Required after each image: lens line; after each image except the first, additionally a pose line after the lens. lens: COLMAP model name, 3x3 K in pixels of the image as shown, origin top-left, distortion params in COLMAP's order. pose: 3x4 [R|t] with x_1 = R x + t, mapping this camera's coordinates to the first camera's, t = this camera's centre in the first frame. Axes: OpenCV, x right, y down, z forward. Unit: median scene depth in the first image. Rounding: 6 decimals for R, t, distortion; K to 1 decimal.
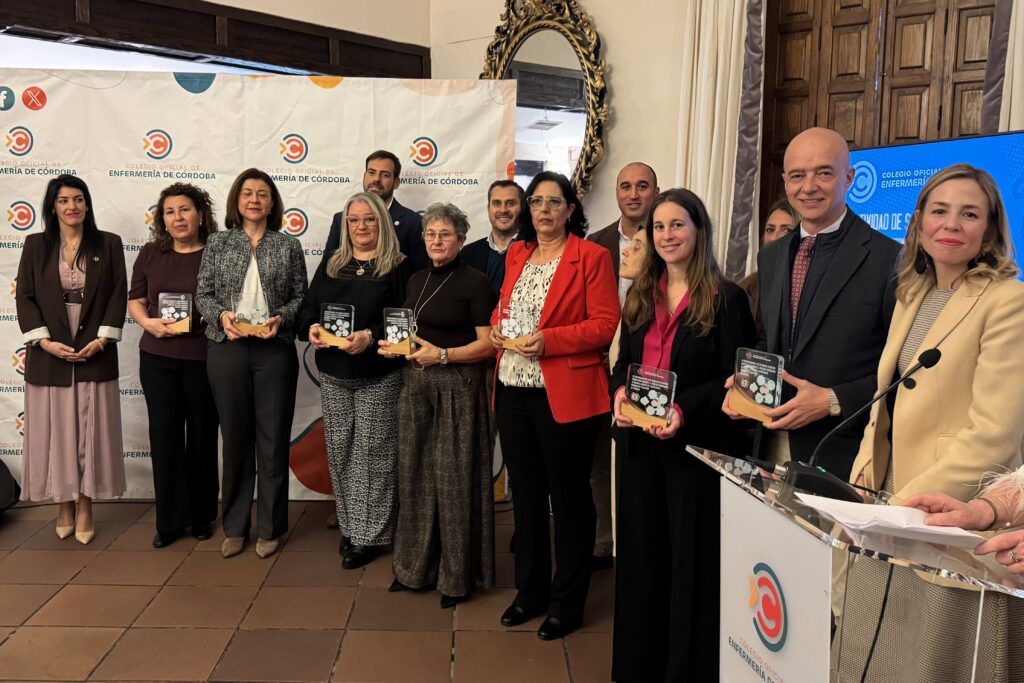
lens RADIAL K [[915.9, 0, 484.6], [0, 915.9, 304.2], [0, 0, 1]] dist [0.174395, -0.334262]
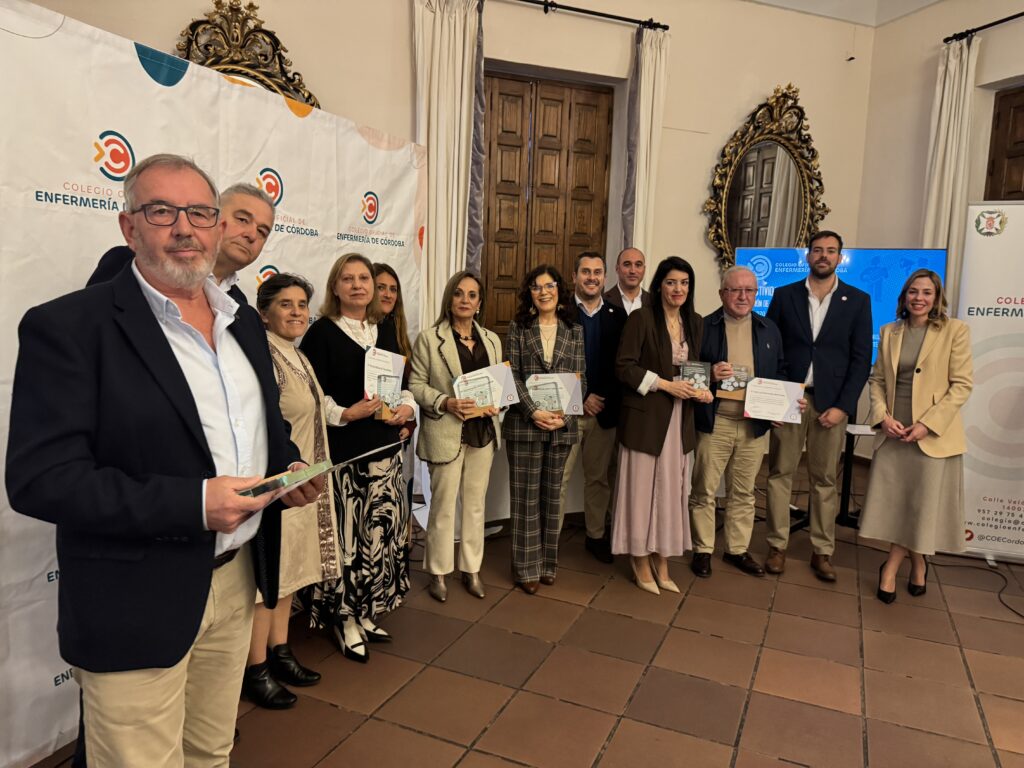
lens RADIAL K [[728.6, 0, 521.6], [0, 728.6, 387.0], [0, 0, 1]] dist [0.020893, -0.023765]
pose [[0.421175, -0.122402, 0.898682, -0.679547], [0.061630, 0.992424, 0.106287, -0.055146], [-0.904883, 0.010620, 0.425527, 0.550638]]
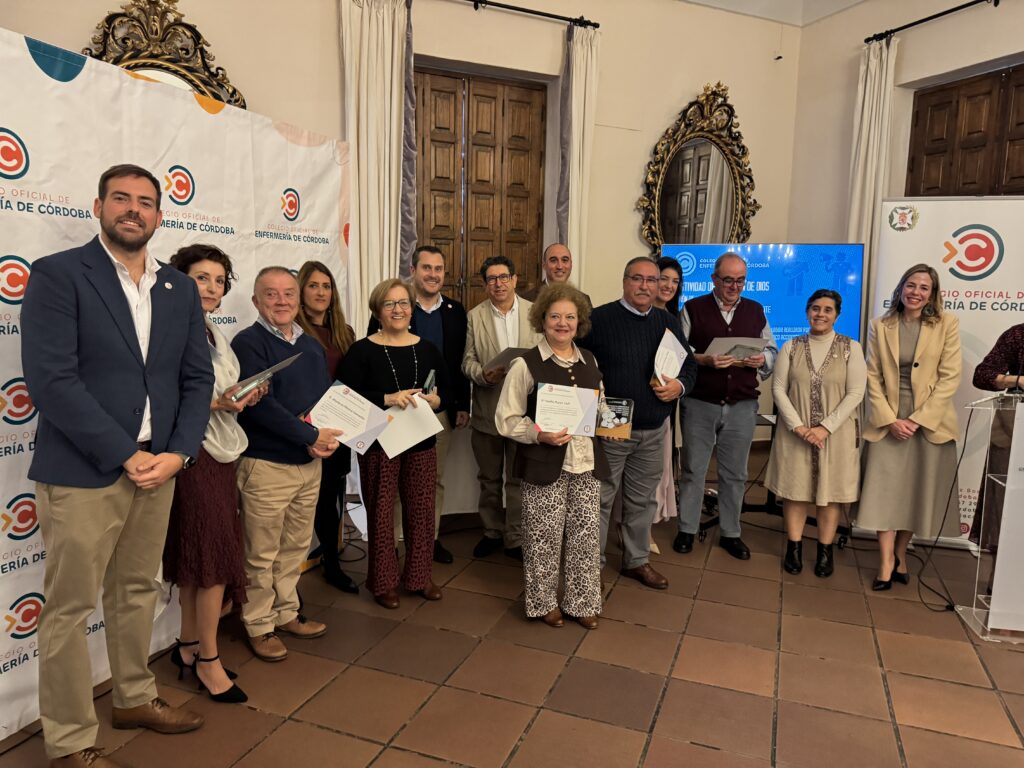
lens RADIAL K [[728.7, 0, 518.5], [0, 728.7, 387.6], [0, 0, 1]] dist [0.018604, -0.020728]
pose [[0.369224, -0.134156, 0.919606, -0.670167], [0.071525, 0.990693, 0.115808, -0.053654], [-0.926584, 0.023016, 0.375383, 0.520775]]
